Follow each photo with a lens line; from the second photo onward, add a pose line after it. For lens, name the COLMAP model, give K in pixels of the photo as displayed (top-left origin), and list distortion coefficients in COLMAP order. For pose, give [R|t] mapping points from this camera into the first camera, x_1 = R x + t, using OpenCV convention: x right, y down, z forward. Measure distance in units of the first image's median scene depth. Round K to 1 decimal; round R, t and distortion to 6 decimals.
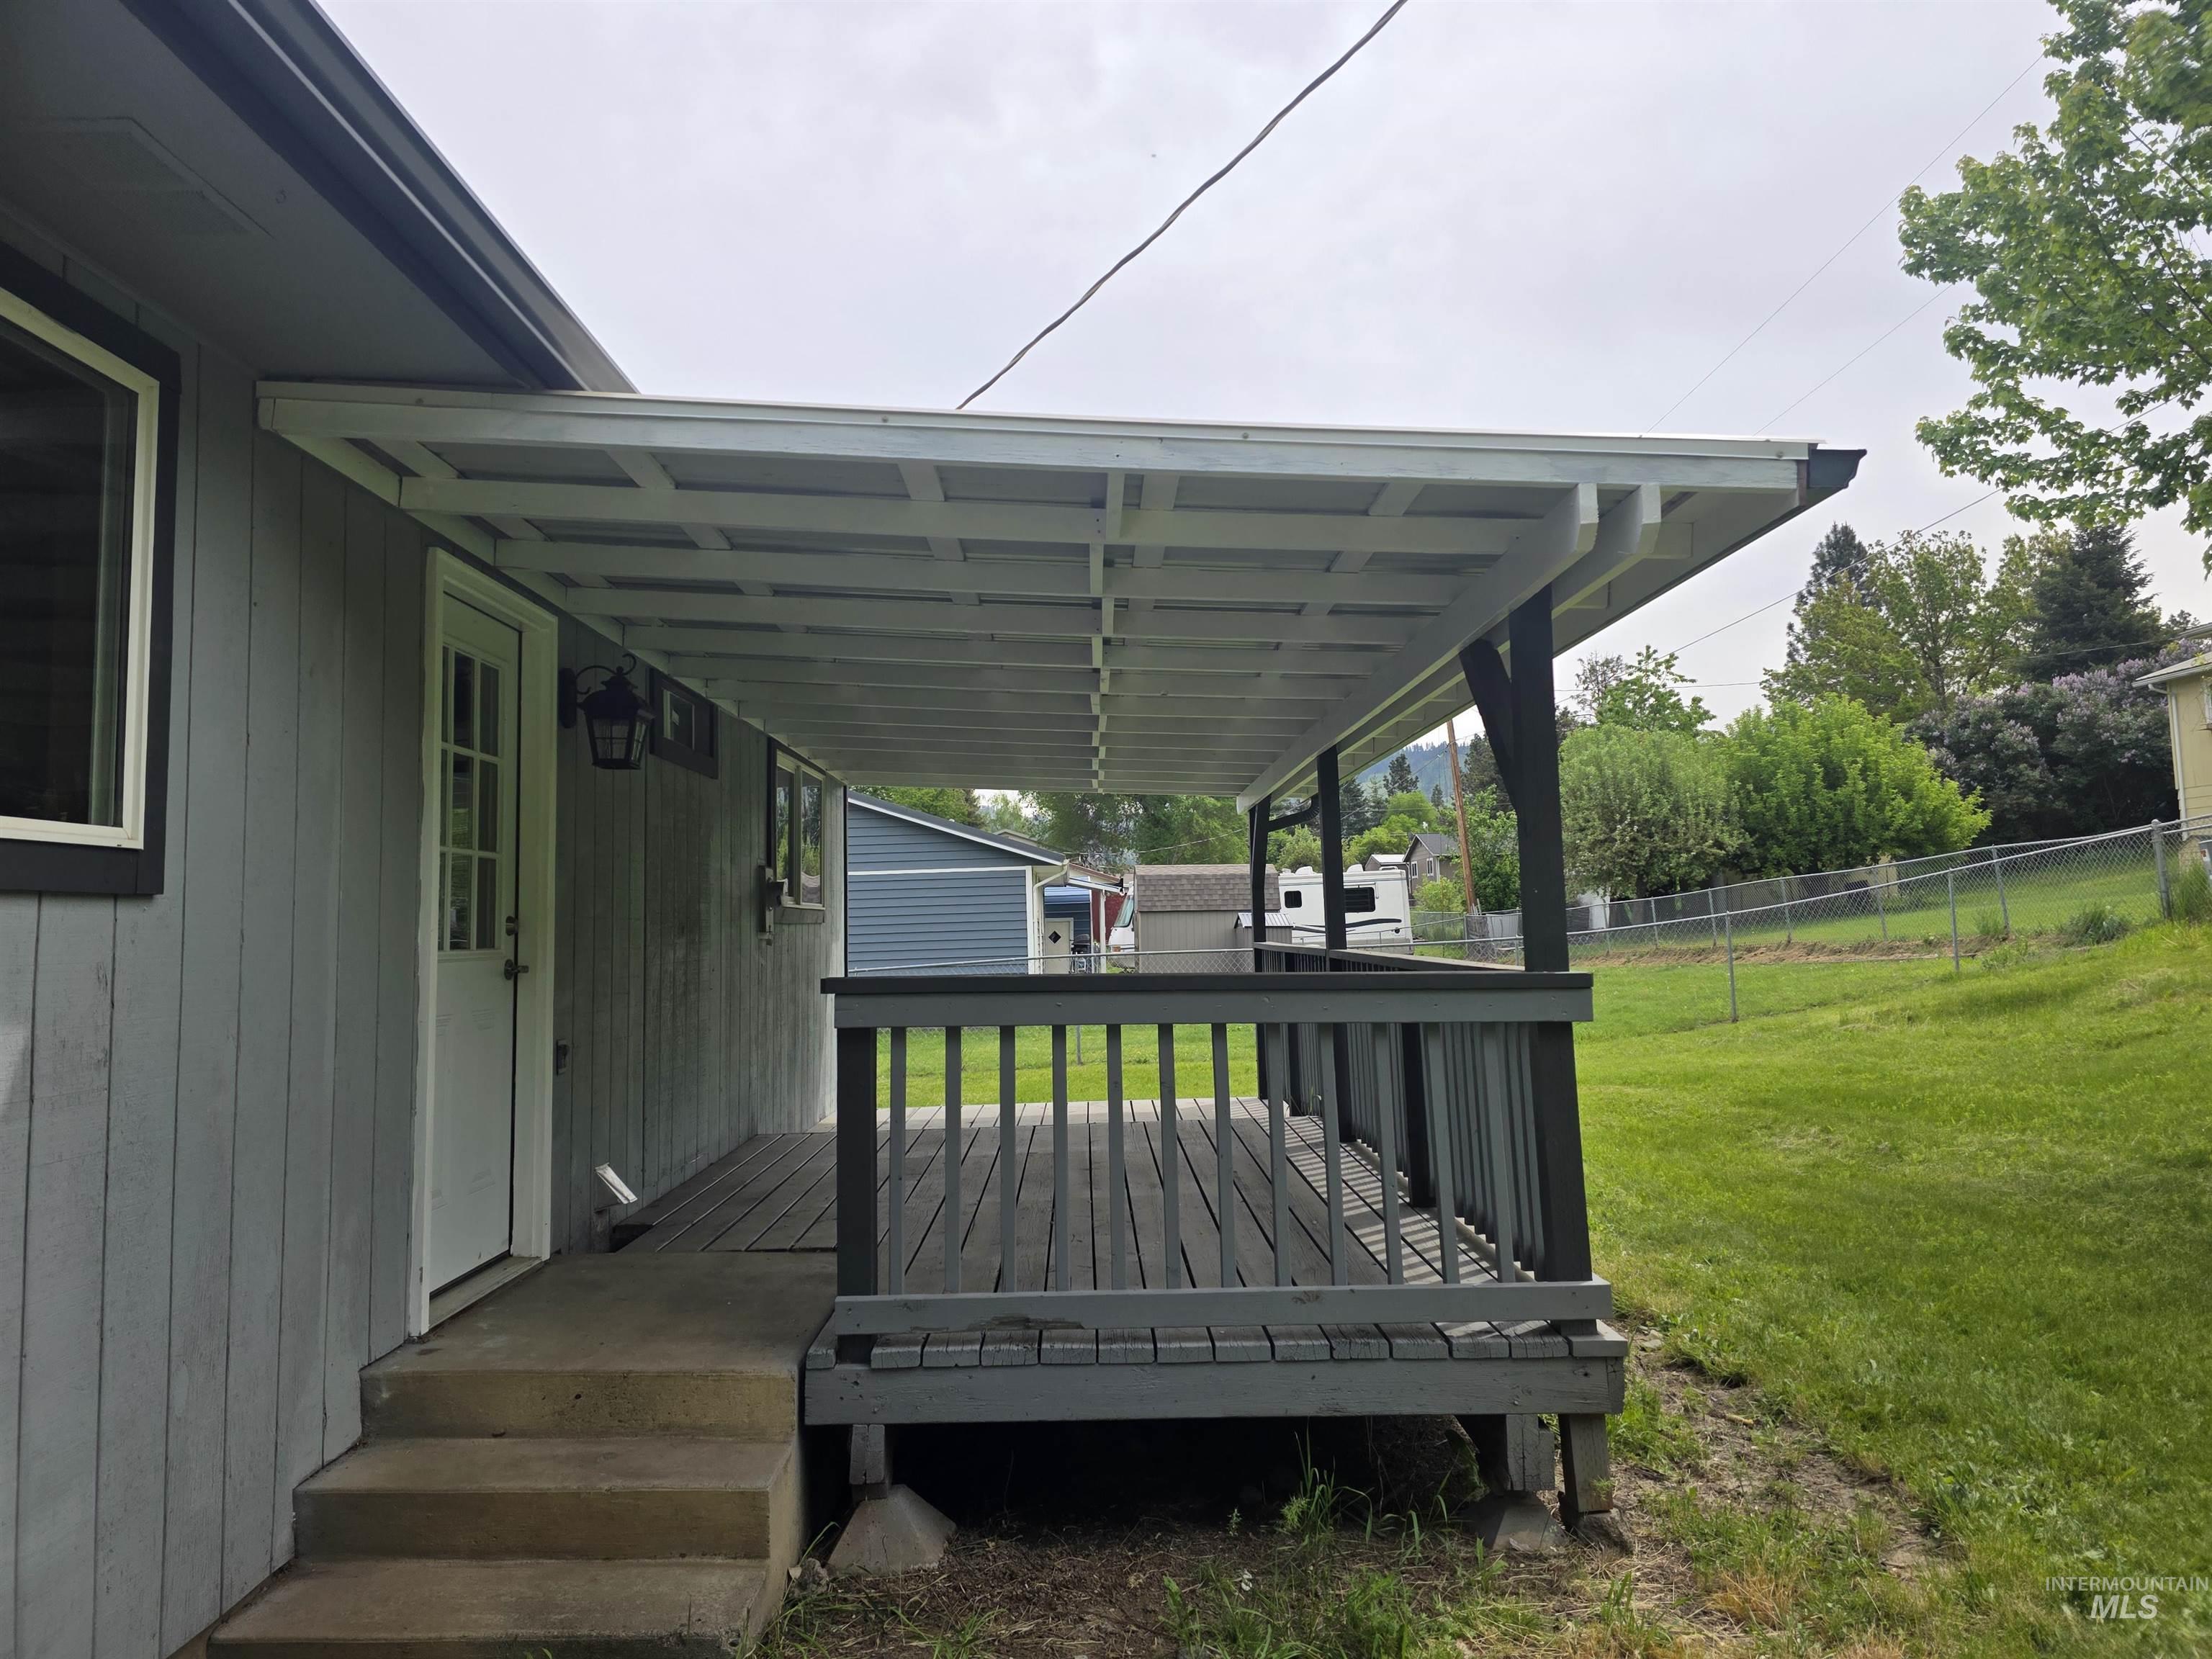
lens RADIAL K [[1463.8, 0, 1110.4], [0, 1463.8, 805.1], [0, 0, 1]] dist [0.081543, -0.082394]
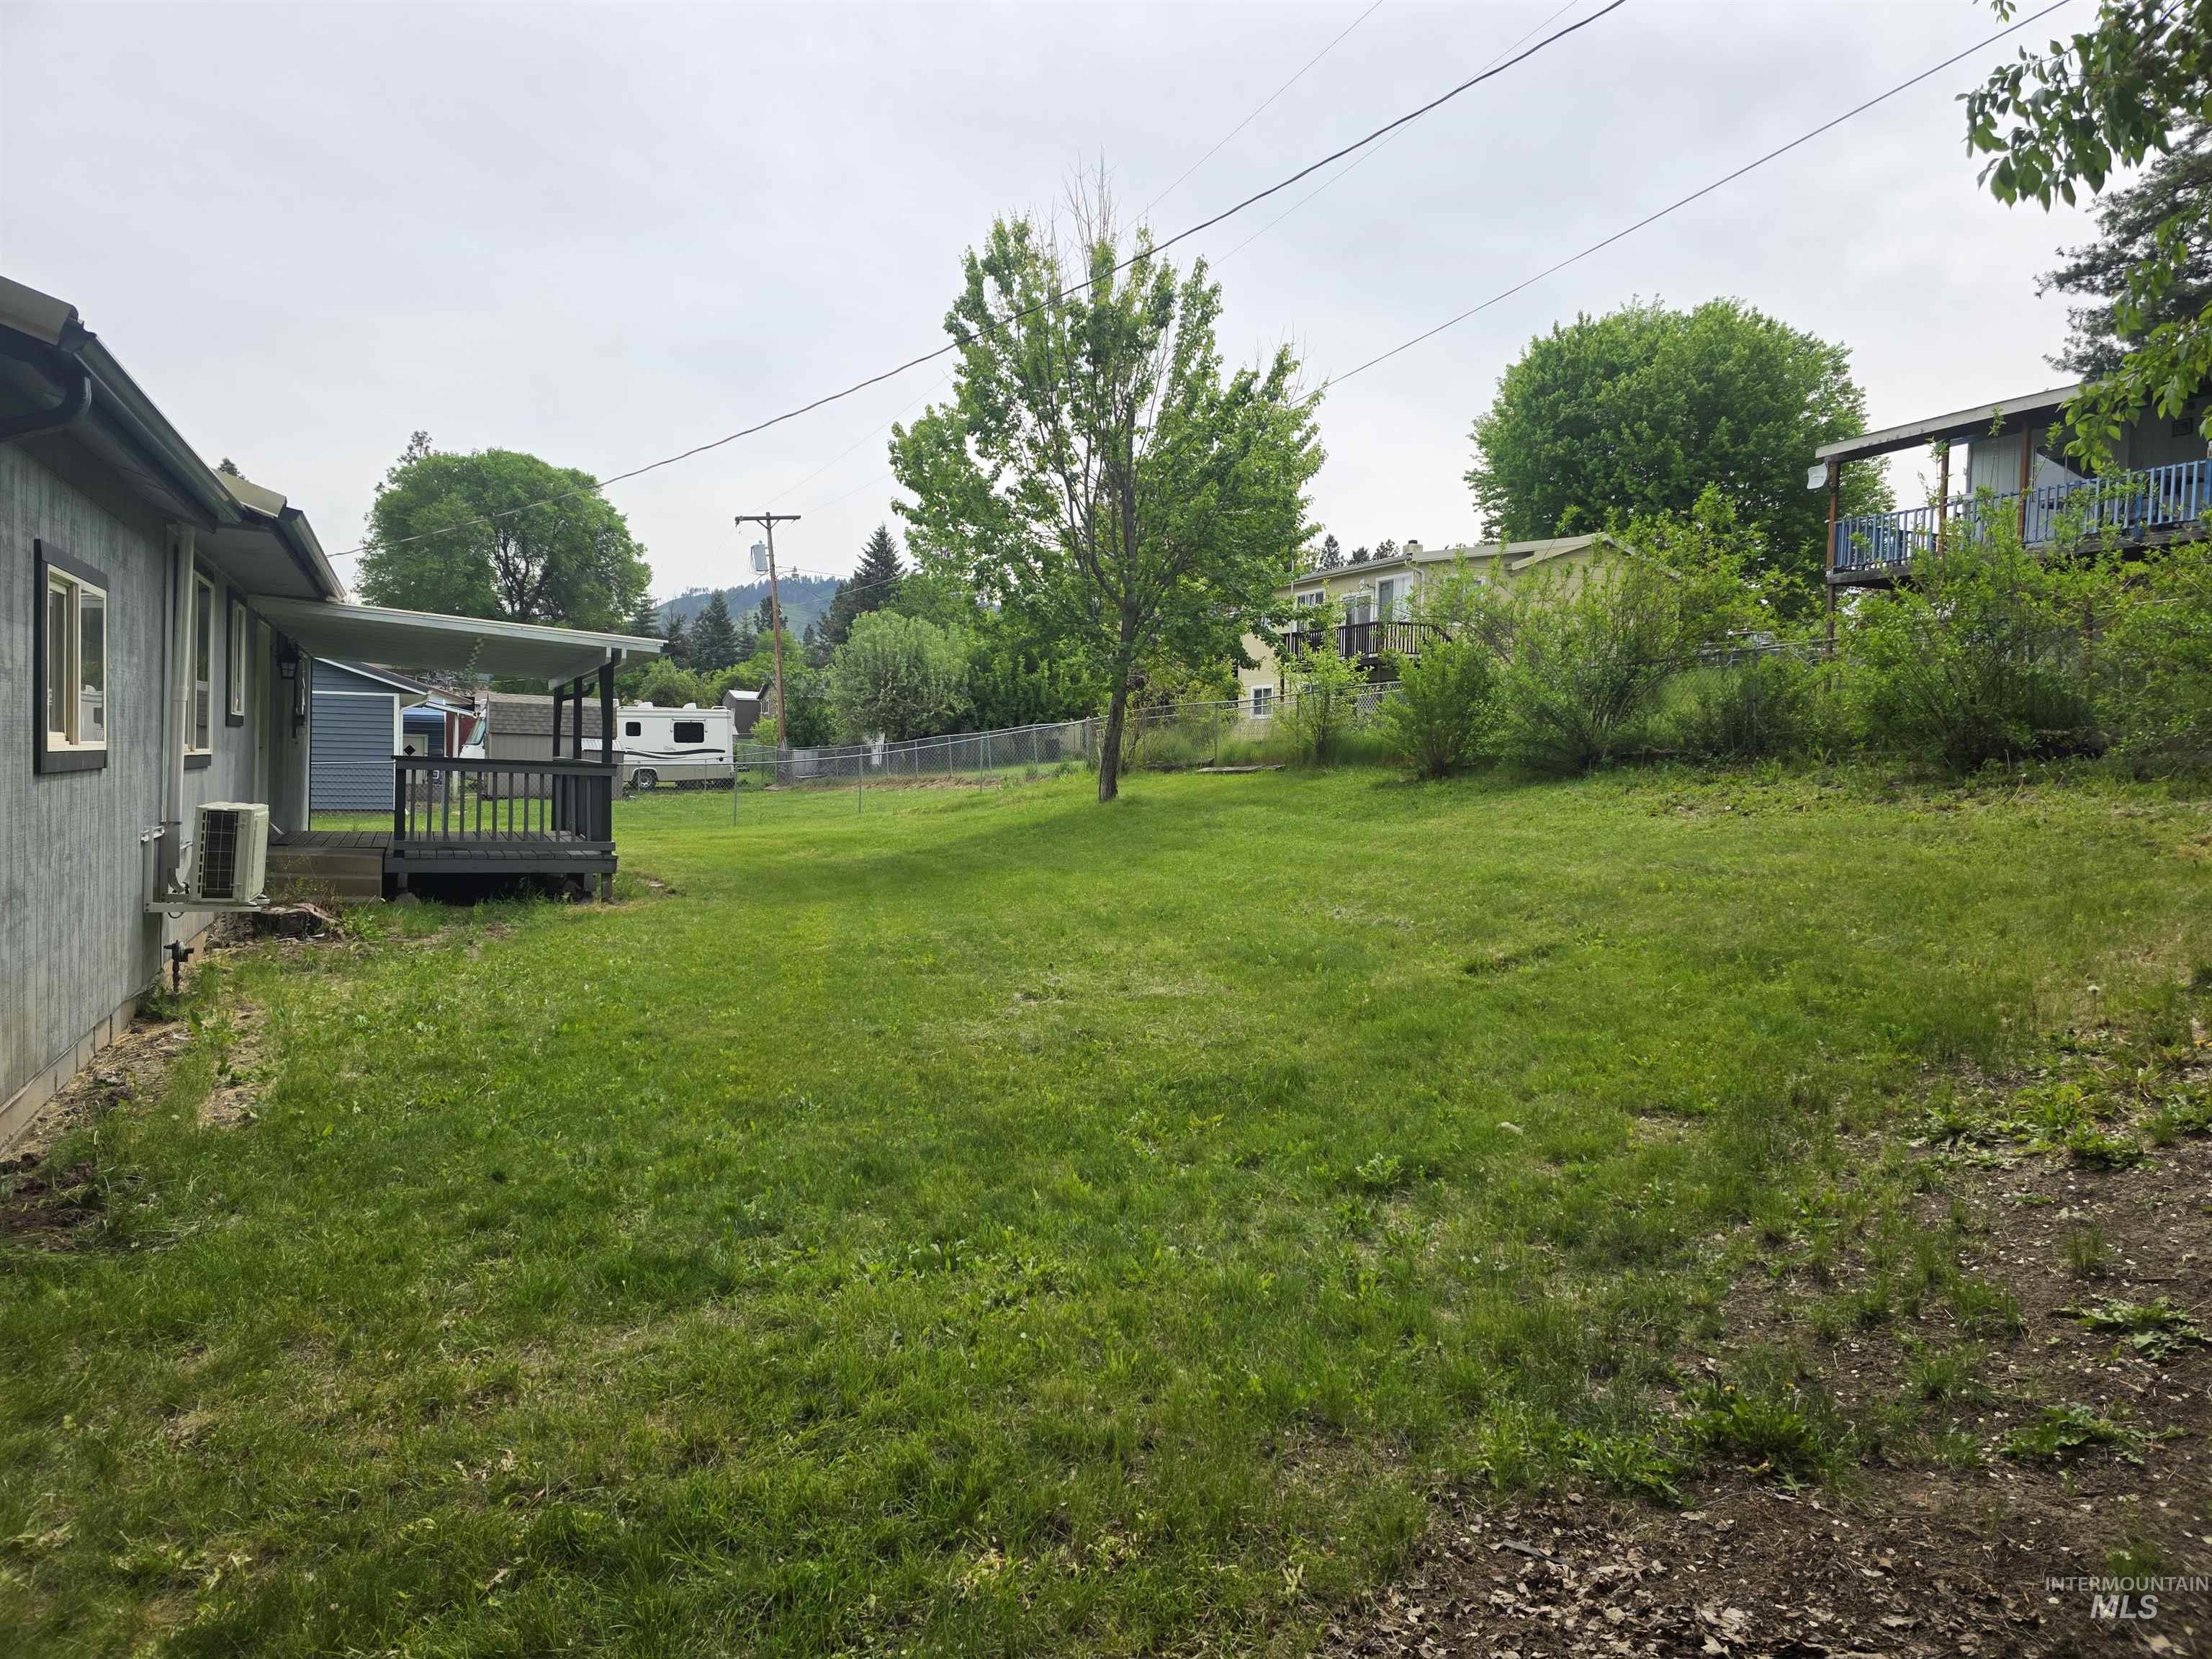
lens RADIAL K [[1463.8, 0, 1110.4], [0, 1463.8, 805.1], [0, 0, 1]] dist [0.081543, -0.082394]
pose [[0.913612, 0.036858, 0.404914, -0.005398], [-0.082549, 0.991956, 0.095960, -0.026827], [-0.398120, -0.121095, 0.909305, -0.314905]]
